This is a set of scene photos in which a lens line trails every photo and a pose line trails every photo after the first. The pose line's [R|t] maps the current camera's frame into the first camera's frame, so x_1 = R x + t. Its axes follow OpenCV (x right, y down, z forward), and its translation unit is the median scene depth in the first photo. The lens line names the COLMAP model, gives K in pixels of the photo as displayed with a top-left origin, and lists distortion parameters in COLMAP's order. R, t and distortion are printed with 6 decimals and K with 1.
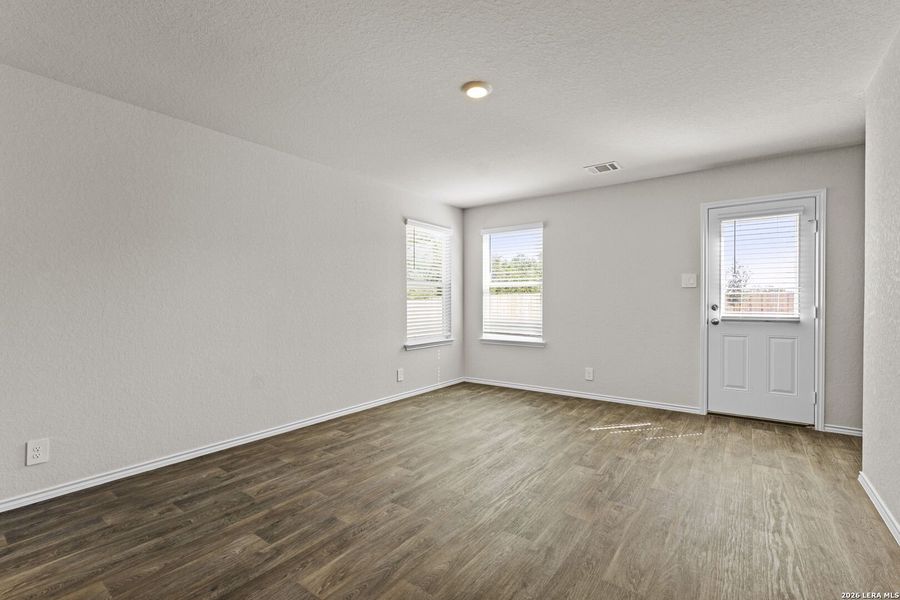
lens RADIAL K [[392.5, 0, 450.0], [0, 392.5, 300.0], [0, 0, 1]] dist [-0.003952, -0.000260]
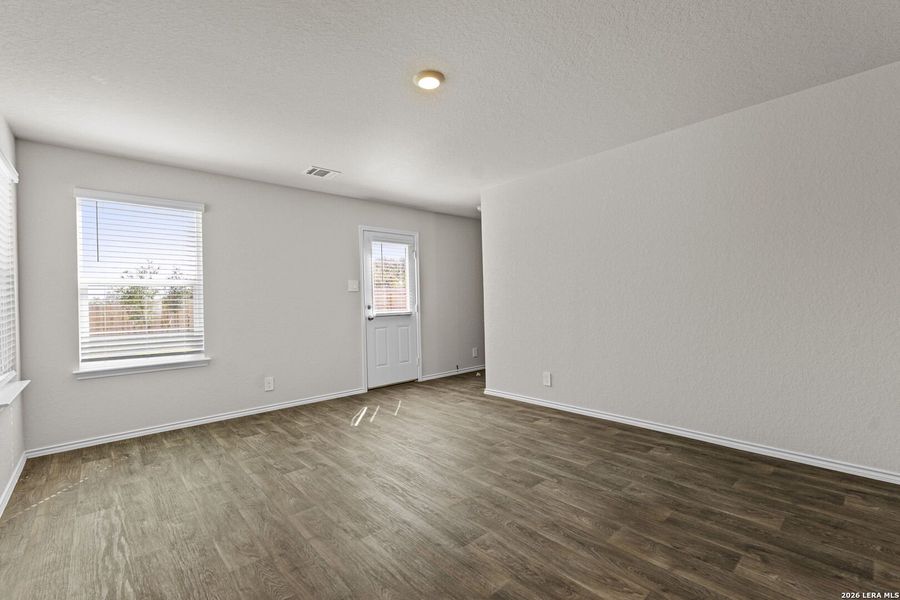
lens RADIAL K [[384.6, 0, 450.0], [0, 384.6, 300.0], [0, 0, 1]] dist [0.000017, -0.000136]
pose [[0.228626, -0.003217, 0.973509, -0.506677], [0.018744, 0.999824, -0.001098, 0.001311], [-0.973334, 0.018499, 0.228646, 0.452645]]
